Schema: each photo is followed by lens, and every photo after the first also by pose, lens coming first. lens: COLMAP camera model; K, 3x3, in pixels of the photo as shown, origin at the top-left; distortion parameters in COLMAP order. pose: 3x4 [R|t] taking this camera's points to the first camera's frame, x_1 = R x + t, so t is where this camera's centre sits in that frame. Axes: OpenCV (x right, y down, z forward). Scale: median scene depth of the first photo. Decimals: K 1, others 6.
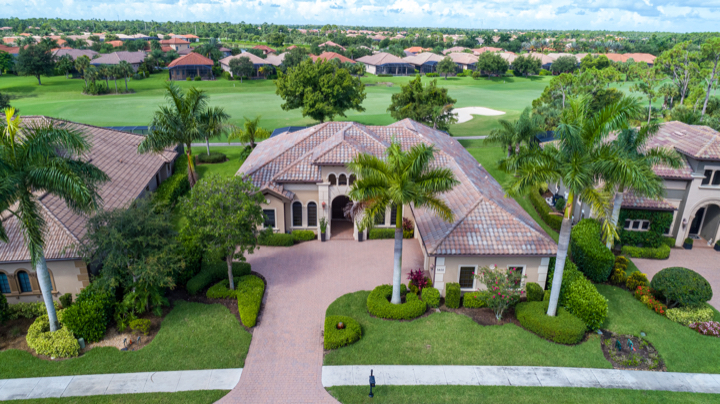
lens RADIAL K [[481.7, 0, 358.5], [0, 481.7, 198.4], [0, 0, 1]] dist [-0.021845, 0.008502]
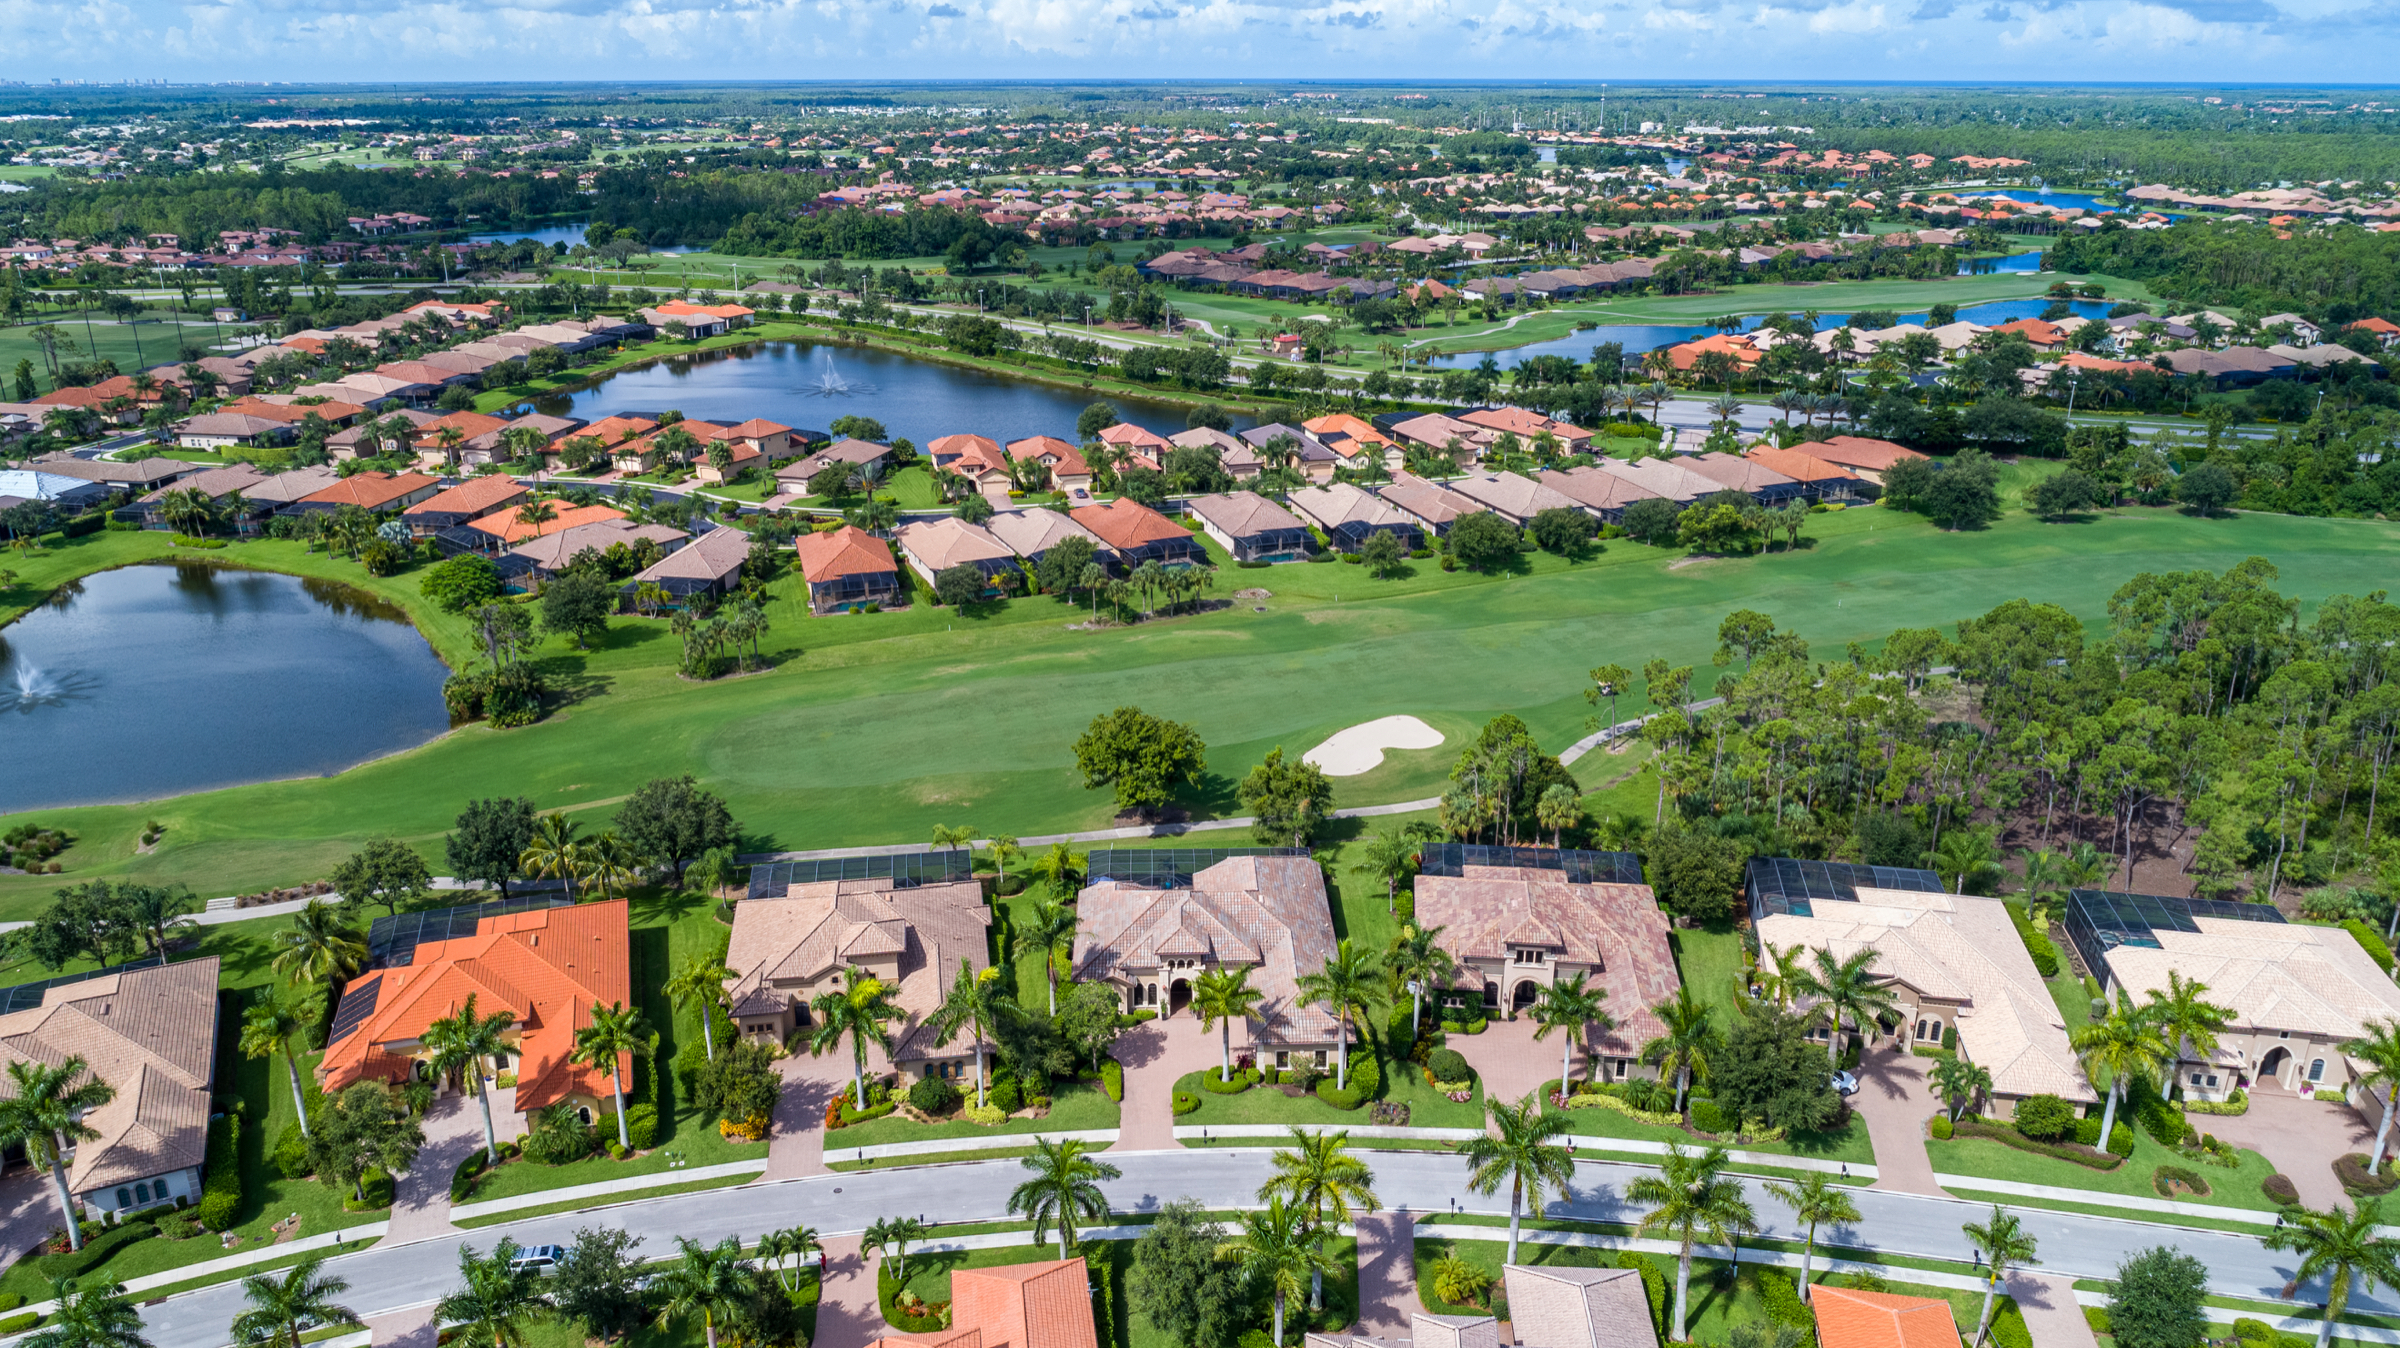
lens RADIAL K [[1605.6, 0, 1196.5], [0, 1605.6, 669.5], [0, 0, 1]] dist [-0.021845, 0.008502]
pose [[0.999861, -0.016296, -0.003656, 0.030221], [0.016296, 0.999867, -0.000012, -0.826815], [0.003656, -0.000048, 0.999993, -3.075718]]
